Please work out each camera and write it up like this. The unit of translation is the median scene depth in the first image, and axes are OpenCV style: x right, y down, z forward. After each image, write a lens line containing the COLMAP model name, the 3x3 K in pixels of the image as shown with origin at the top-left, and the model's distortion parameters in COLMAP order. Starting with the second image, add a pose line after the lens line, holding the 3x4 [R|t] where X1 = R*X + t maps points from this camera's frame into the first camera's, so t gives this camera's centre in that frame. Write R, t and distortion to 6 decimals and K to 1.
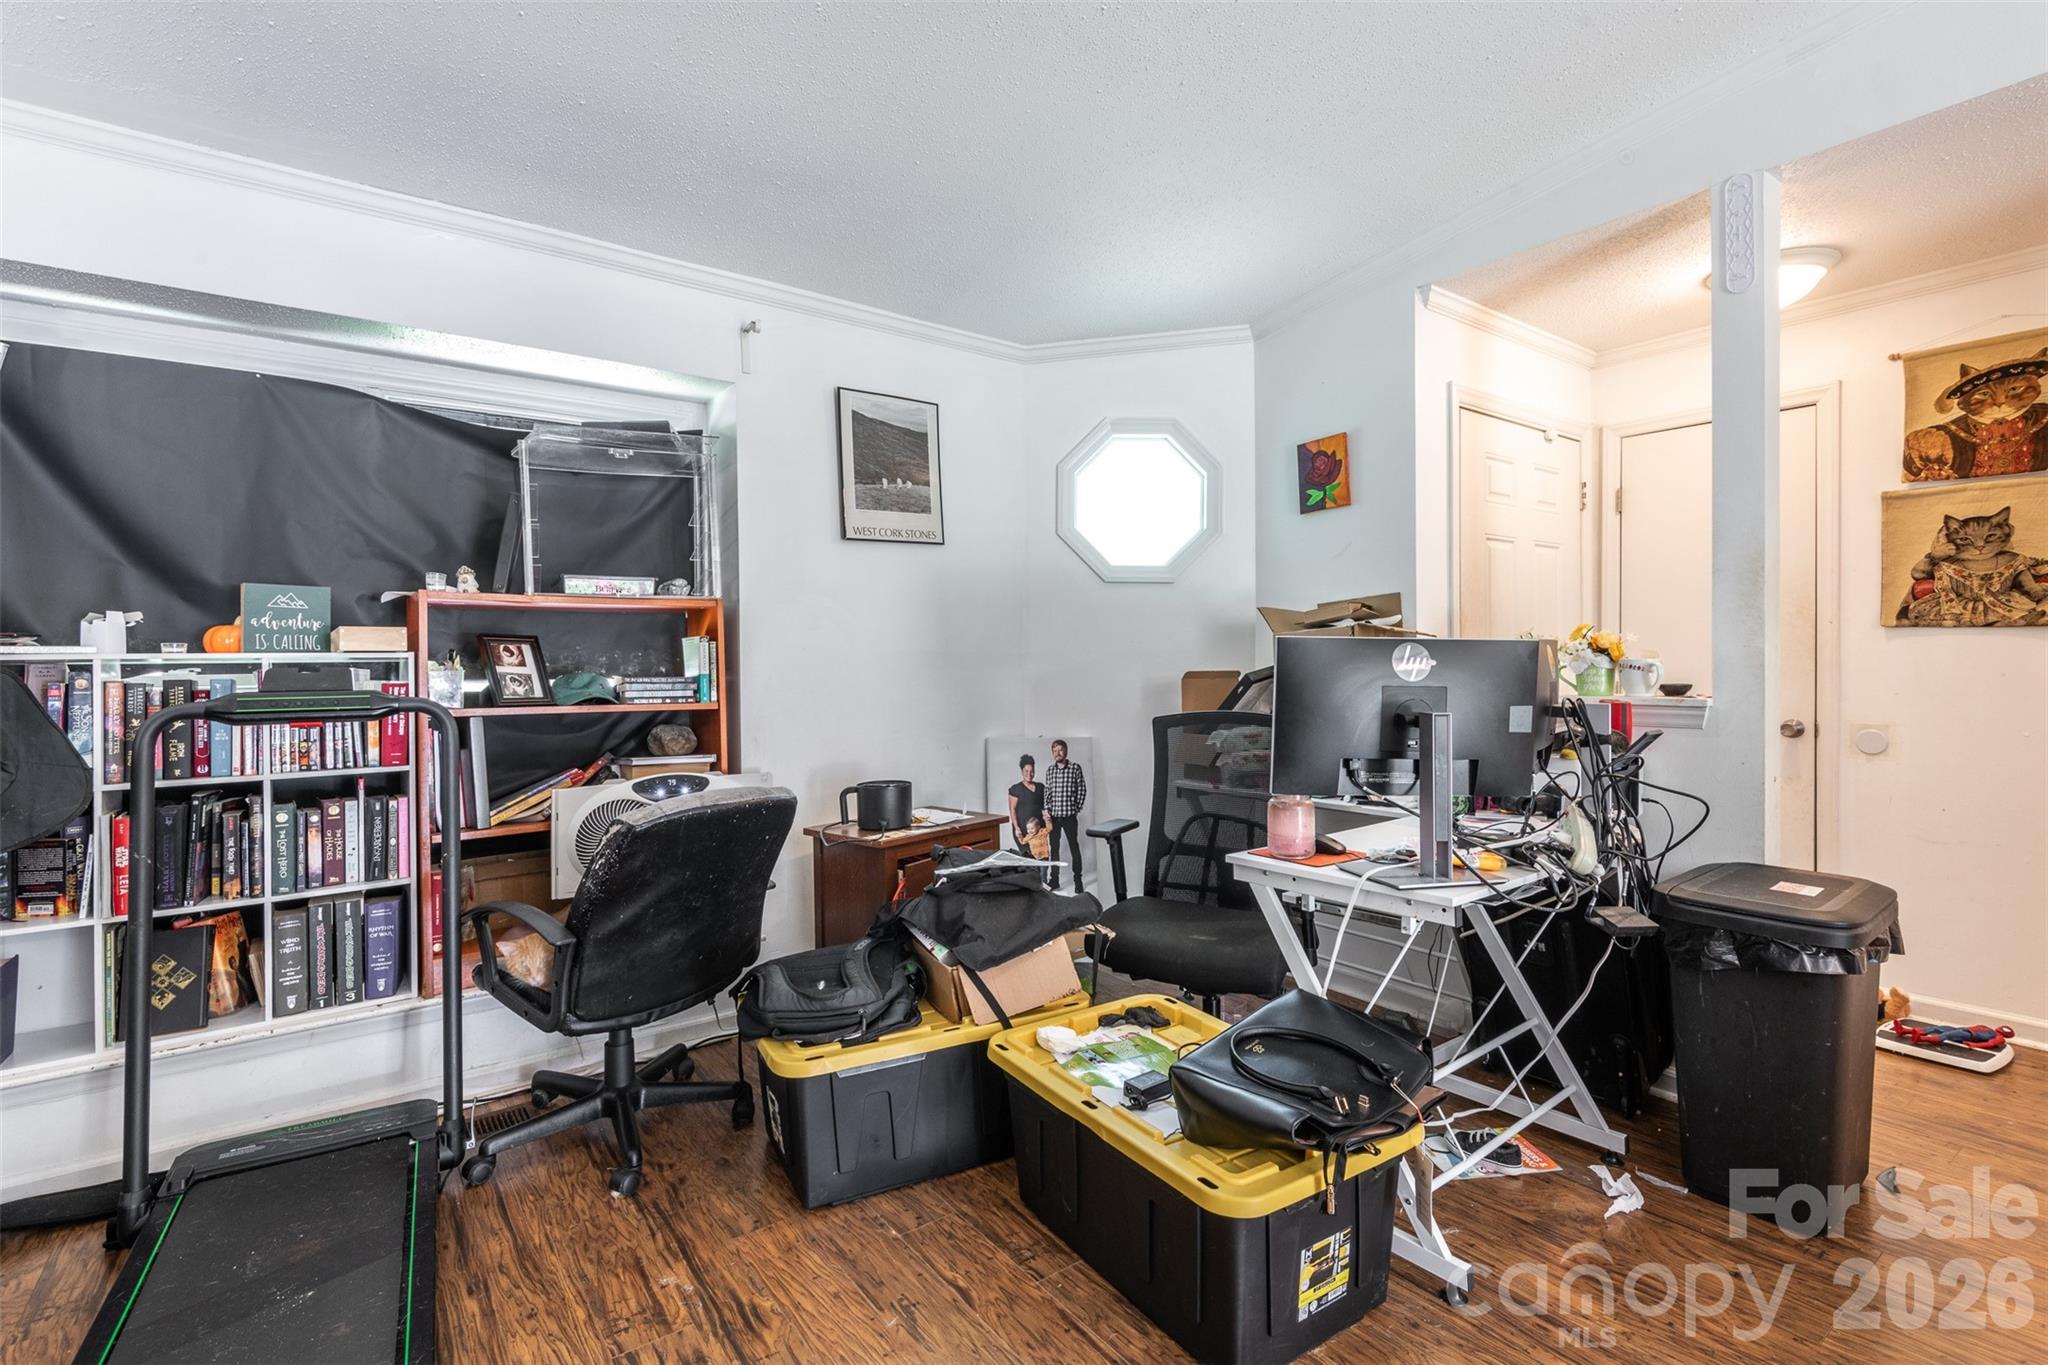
lens RADIAL K [[947.3, 0, 995.6], [0, 947.3, 667.1], [0, 0, 1]] dist [0.026693, -0.010404]
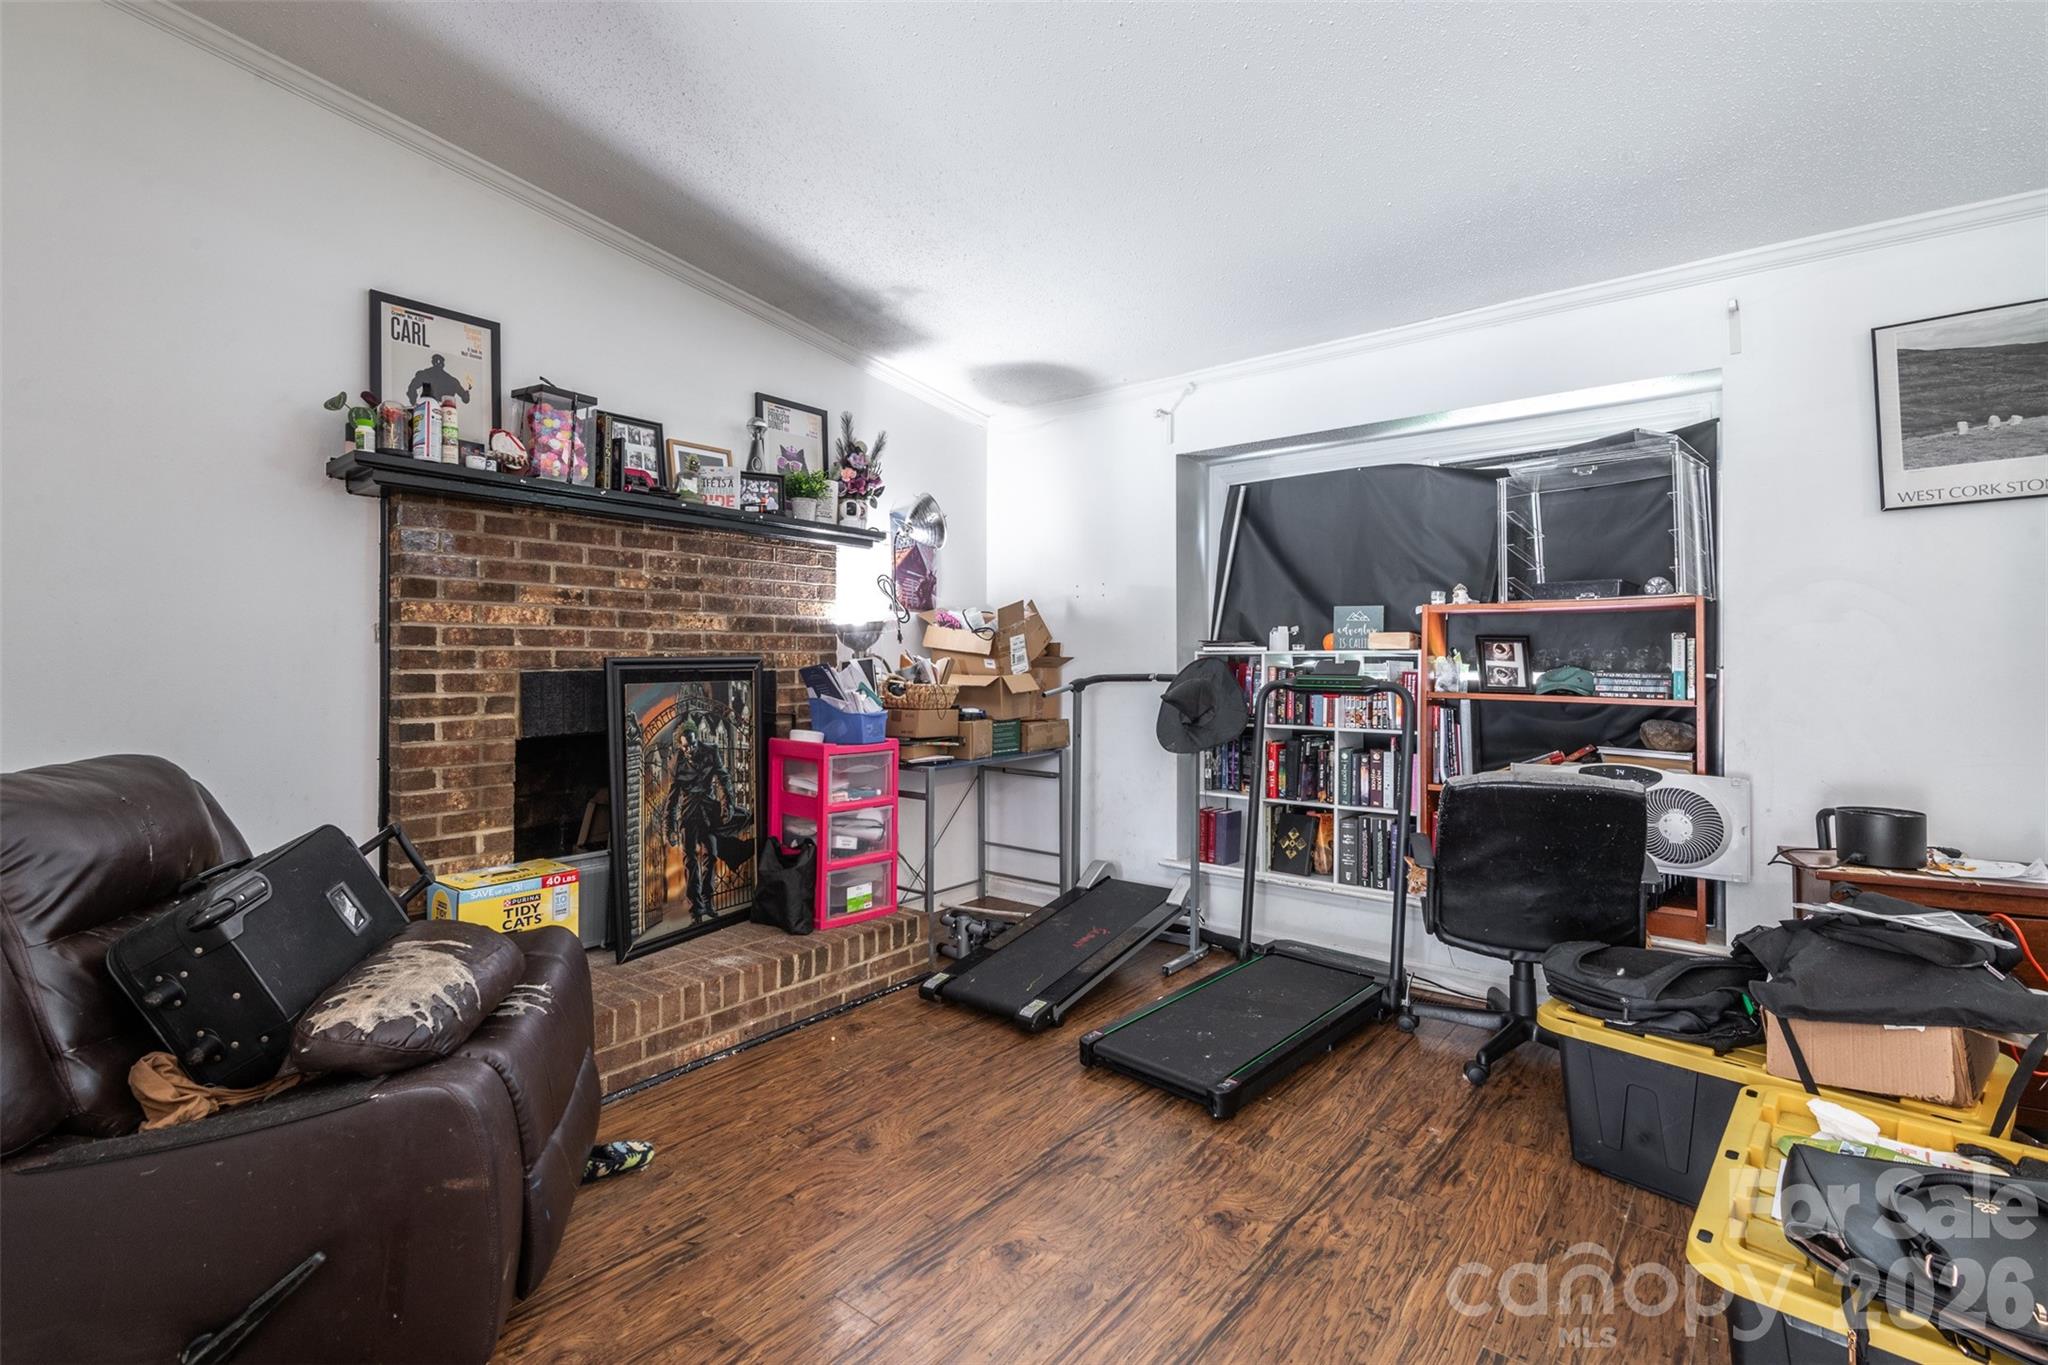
lens RADIAL K [[947.3, 0, 995.6], [0, 947.3, 667.1], [0, 0, 1]] dist [0.026693, -0.010404]
pose [[0.241335, 0.018799, -0.970260, 0.551064], [-0.010164, 0.999806, 0.016844, -0.007191], [0.970389, 0.005797, 0.241479, 0.068960]]
